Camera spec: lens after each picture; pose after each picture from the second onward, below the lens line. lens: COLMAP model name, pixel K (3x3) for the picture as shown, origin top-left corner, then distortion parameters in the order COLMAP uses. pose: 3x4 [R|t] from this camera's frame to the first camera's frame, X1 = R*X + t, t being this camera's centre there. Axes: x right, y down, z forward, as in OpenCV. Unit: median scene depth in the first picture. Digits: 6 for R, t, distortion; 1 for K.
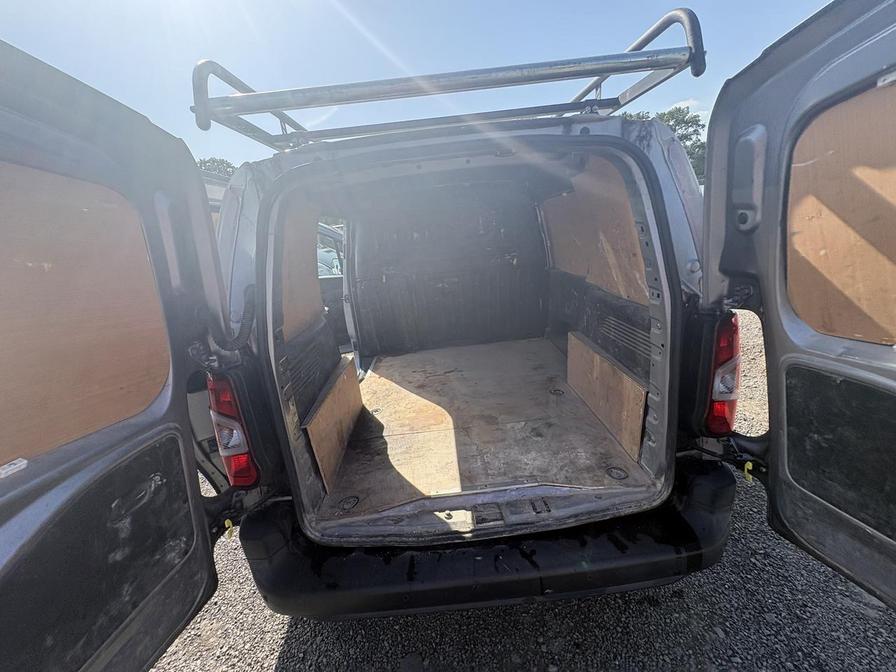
lens RADIAL K [[358.7, 0, 450.5], [0, 358.7, 336.1], [0, 0, 1]] dist [0.001104, 0.000438]
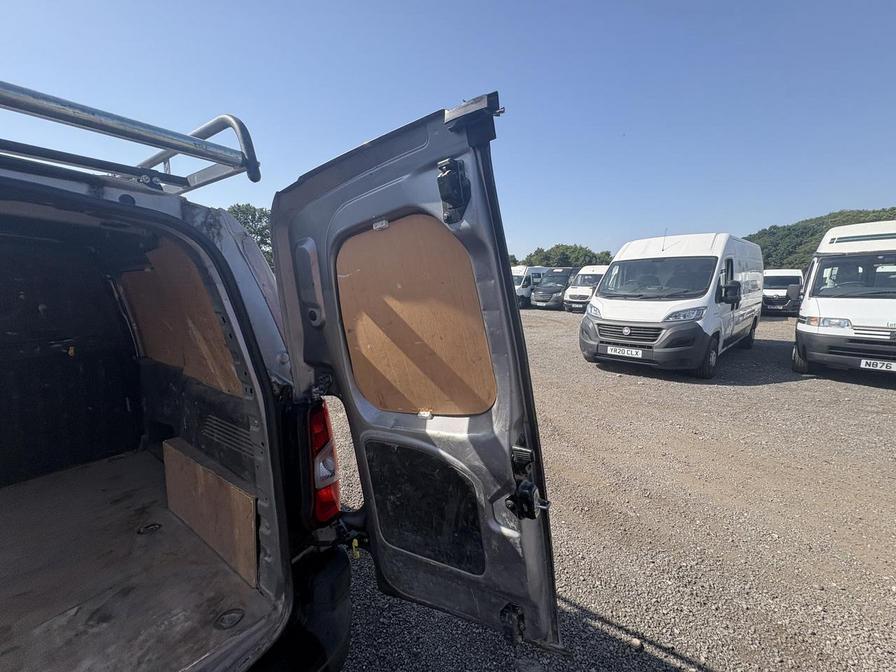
lens RADIAL K [[361.1, 0, 446.0], [0, 361.1, 337.8], [0, 0, 1]] dist [-0.000143, 0.000484]
pose [[0.610662, -0.007776, 0.791853, 0.151831], [0.174890, 0.976585, -0.125282, -0.041502], [-0.772337, 0.214992, 0.597723, 0.033871]]
